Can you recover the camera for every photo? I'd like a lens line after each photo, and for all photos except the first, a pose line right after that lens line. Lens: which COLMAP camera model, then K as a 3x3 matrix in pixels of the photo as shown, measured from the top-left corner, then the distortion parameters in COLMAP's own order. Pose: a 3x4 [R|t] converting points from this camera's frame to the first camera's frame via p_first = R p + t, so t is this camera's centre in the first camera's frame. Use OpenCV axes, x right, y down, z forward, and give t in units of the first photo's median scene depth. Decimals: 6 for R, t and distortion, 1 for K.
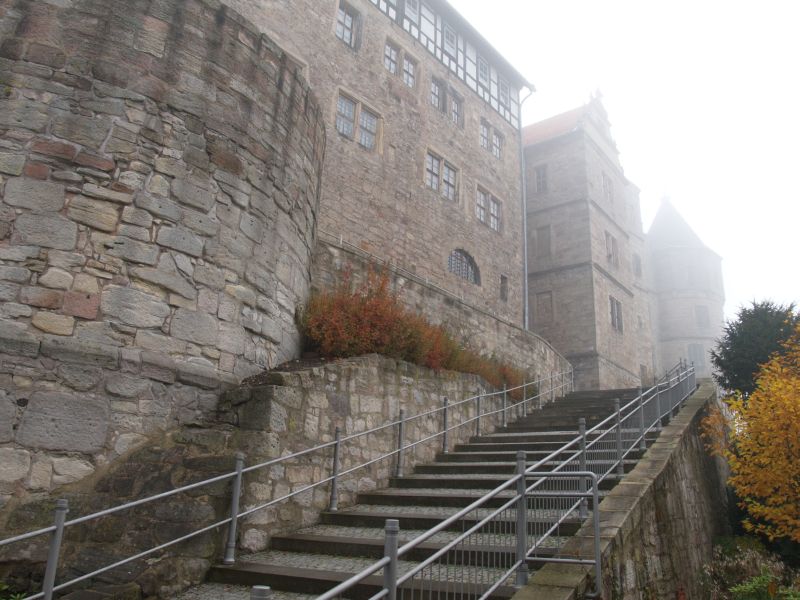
lens RADIAL K [[651.5, 0, 400.0], [0, 651.5, 300.0], [0, 0, 1]] dist [-0.135328, 0.084642]
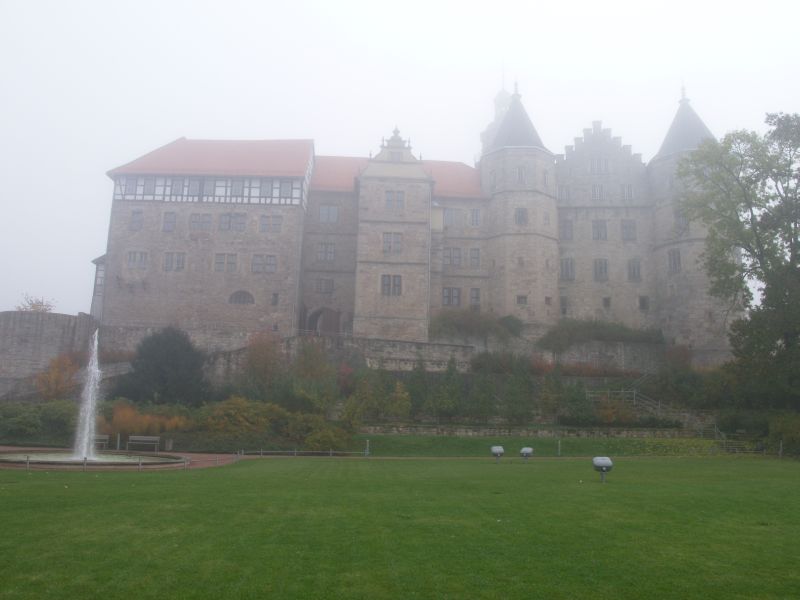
lens RADIAL K [[651.5, 0, 400.0], [0, 651.5, 300.0], [0, 0, 1]] dist [-0.135328, 0.084642]
pose [[0.663409, -0.163090, -0.730267, 6.231824], [0.244254, 0.969697, 0.005331, 0.226247], [0.707268, -0.181907, 0.683141, -0.414824]]
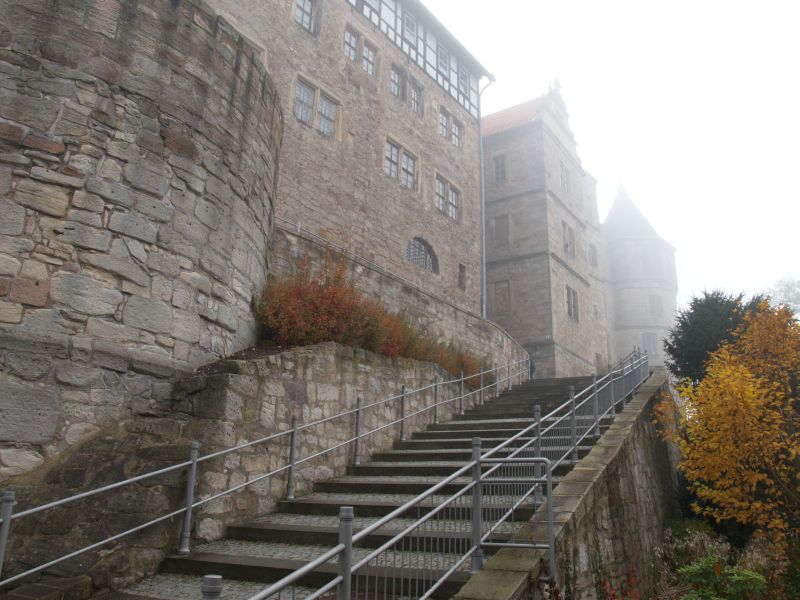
lens RADIAL K [[651.5, 0, 400.0], [0, 651.5, 300.0], [0, 0, 1]] dist [-0.135328, 0.084642]
pose [[0.997997, 0.002806, 0.063203, 0.002597], [-0.003924, 0.999838, 0.017583, 0.000954], [-0.063143, -0.017796, 0.997846, 0.001323]]
